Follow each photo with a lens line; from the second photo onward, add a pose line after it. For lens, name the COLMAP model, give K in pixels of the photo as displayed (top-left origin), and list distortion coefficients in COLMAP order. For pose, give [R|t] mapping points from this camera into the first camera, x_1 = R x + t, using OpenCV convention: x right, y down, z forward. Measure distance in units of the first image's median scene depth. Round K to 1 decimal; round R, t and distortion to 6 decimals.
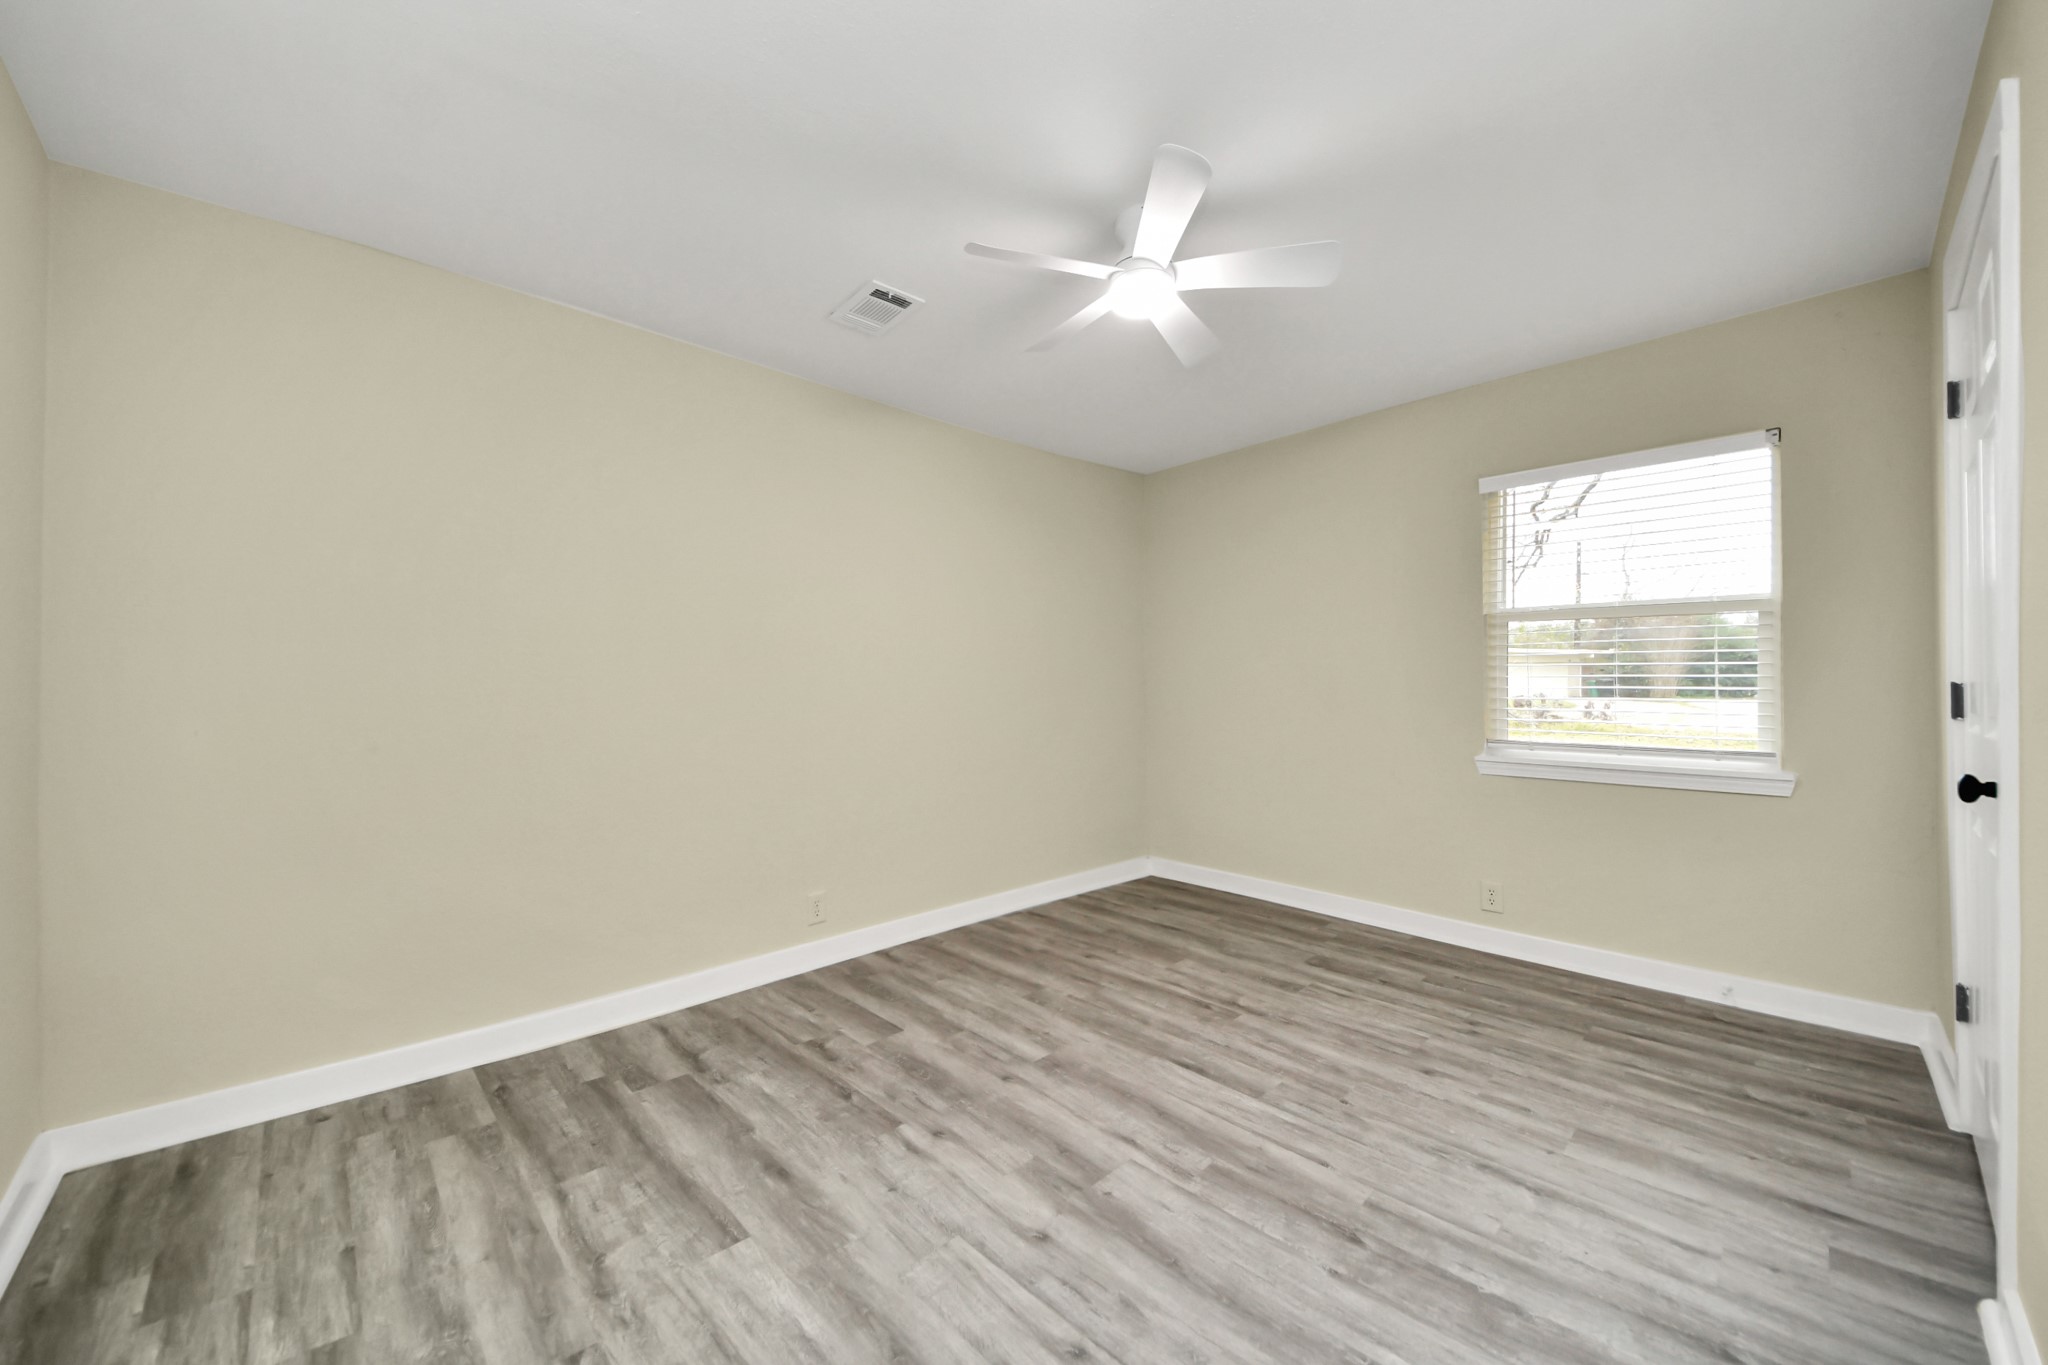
lens RADIAL K [[754.4, 0, 1024.0], [0, 754.4, 682.5], [0, 0, 1]] dist [0.059285, -0.031090]
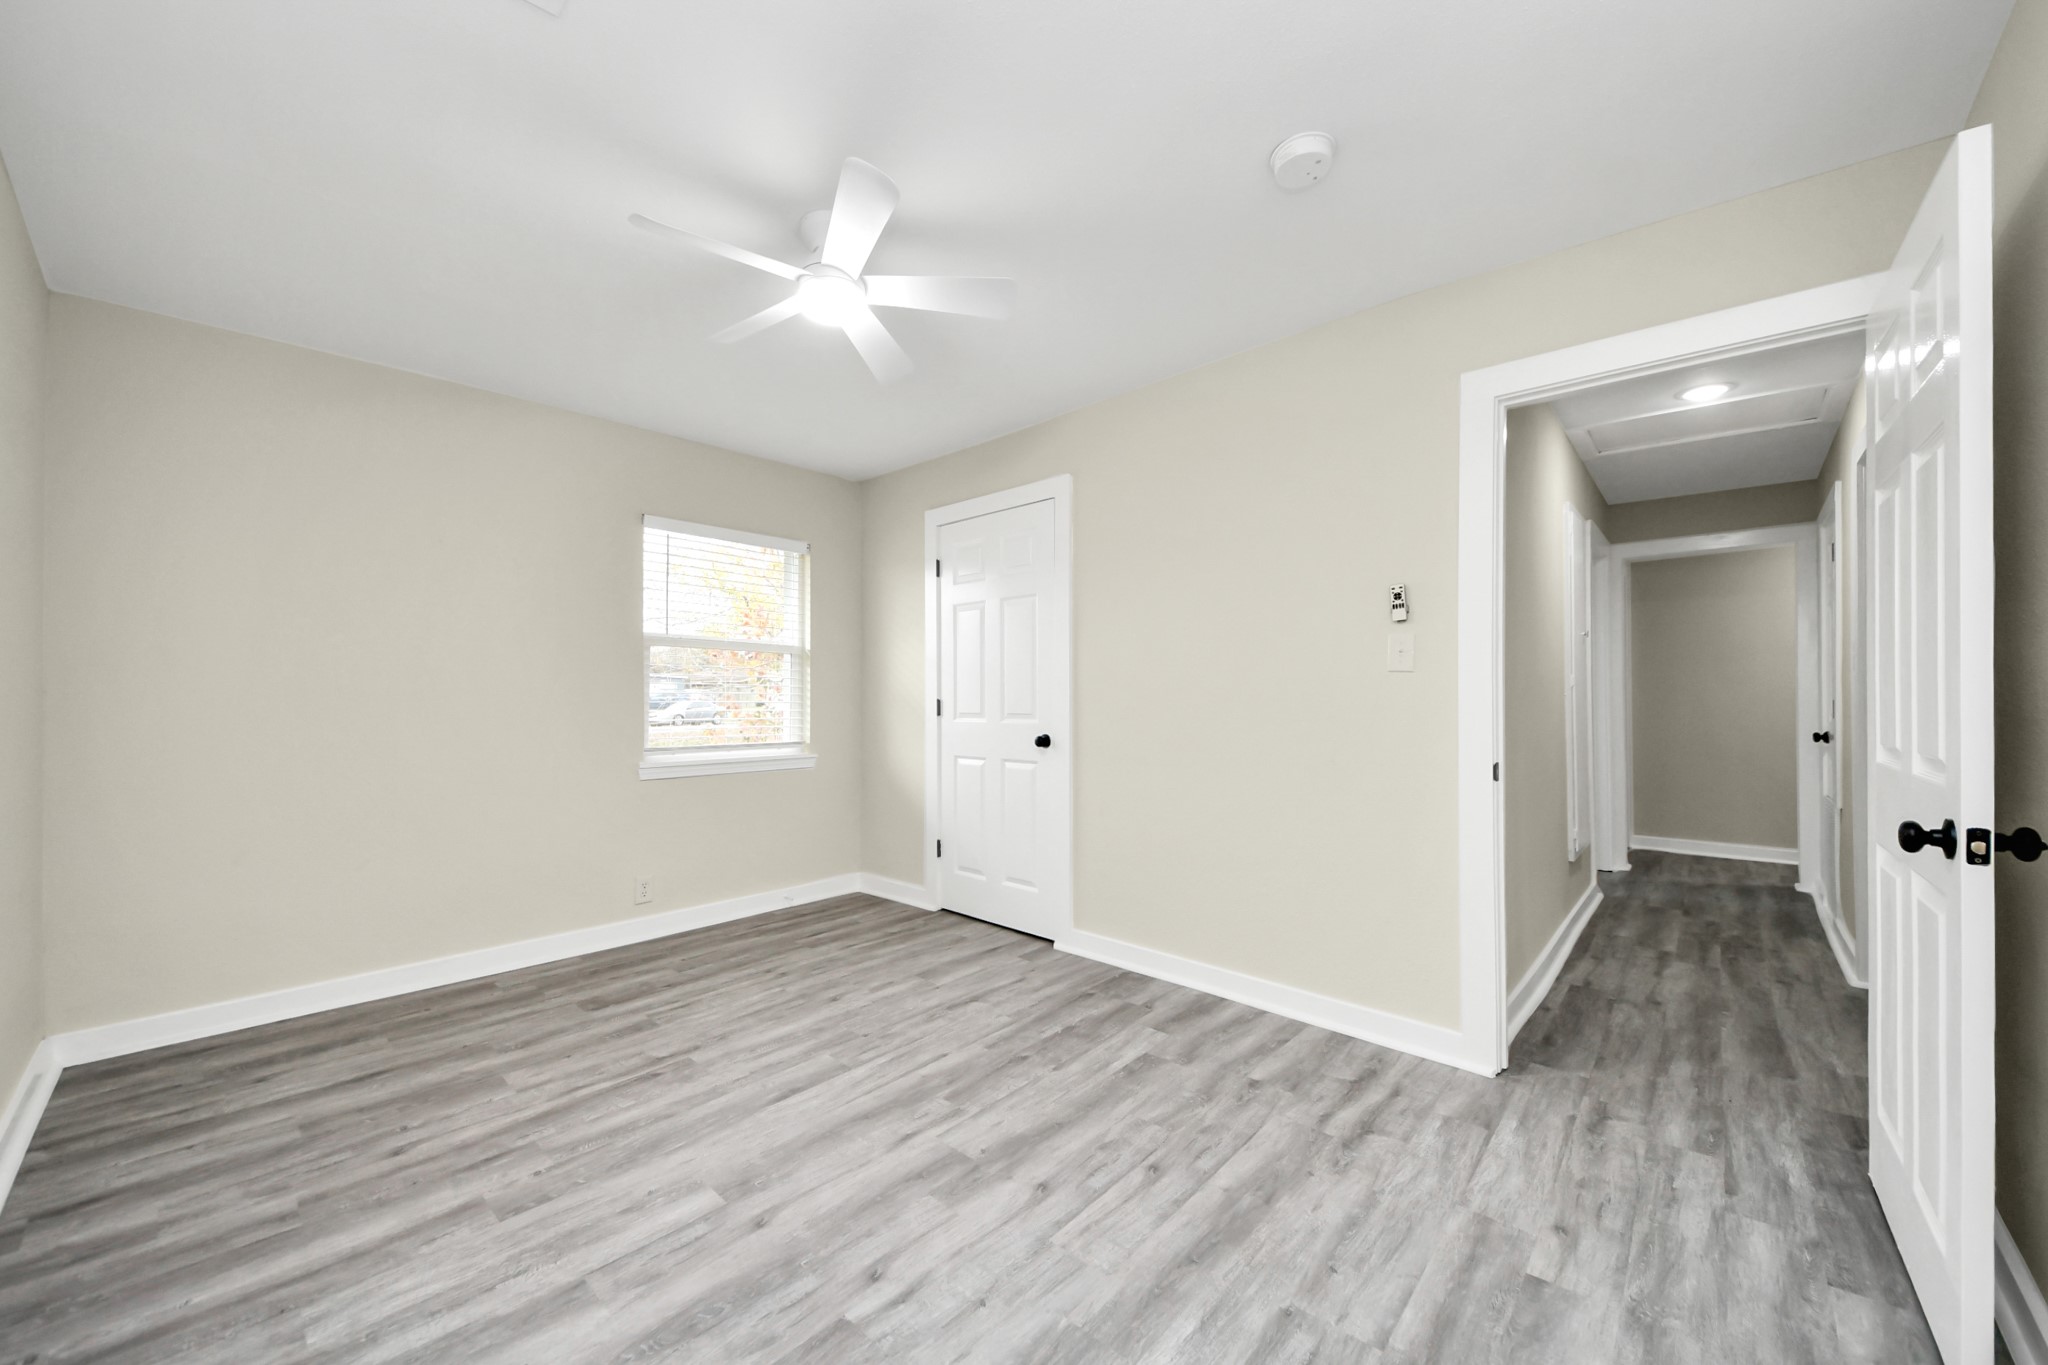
lens RADIAL K [[766.6, 0, 992.6], [0, 766.6, 690.3], [0, 0, 1]] dist [0.058739, -0.033363]
pose [[-0.043931, 0.013606, 0.998942, -0.736790], [-0.006091, 0.999885, -0.013887, -0.000280], [-0.999016, -0.006695, -0.043843, 0.731271]]
